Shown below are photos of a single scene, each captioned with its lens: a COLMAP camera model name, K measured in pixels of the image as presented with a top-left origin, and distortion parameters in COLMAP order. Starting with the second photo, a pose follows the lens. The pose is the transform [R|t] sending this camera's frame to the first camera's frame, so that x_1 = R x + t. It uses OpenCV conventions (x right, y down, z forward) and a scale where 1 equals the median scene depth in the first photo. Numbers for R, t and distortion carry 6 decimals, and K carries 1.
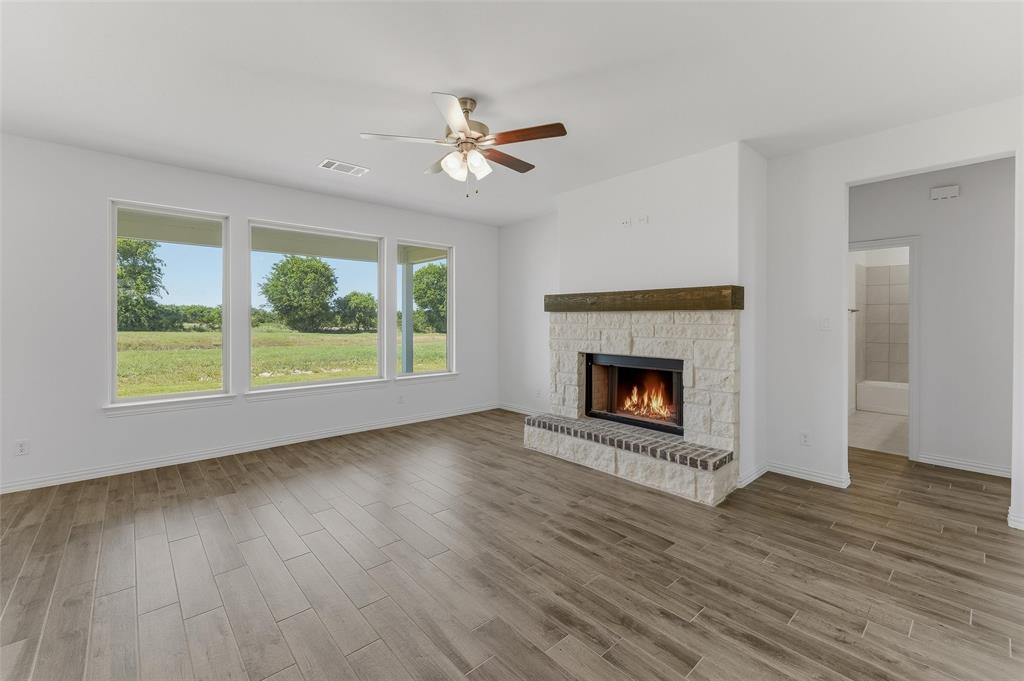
lens RADIAL K [[424.5, 0, 501.2], [0, 424.5, 321.9], [0, 0, 1]] dist [-0.001992, -0.000357]
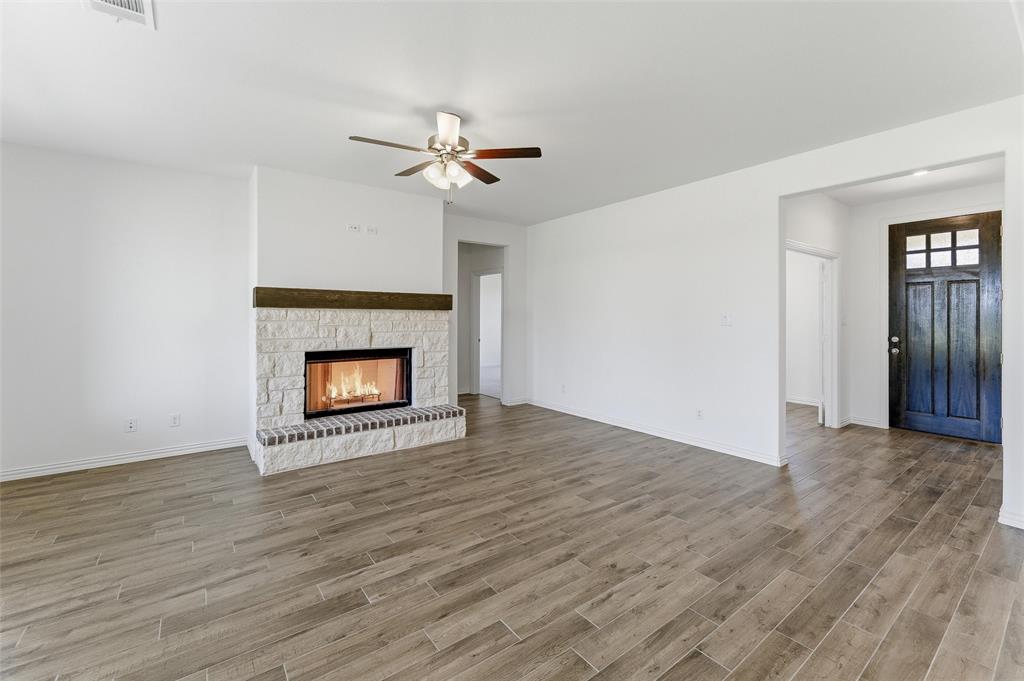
lens RADIAL K [[424.5, 0, 526.5], [0, 424.5, 319.1], [0, 0, 1]] dist [-0.001992, -0.000357]
pose [[0.080826, -0.004761, 0.996717, -0.869769], [0.001783, 0.999988, 0.004632, -0.004356], [-0.996727, 0.001403, 0.080834, 0.545554]]
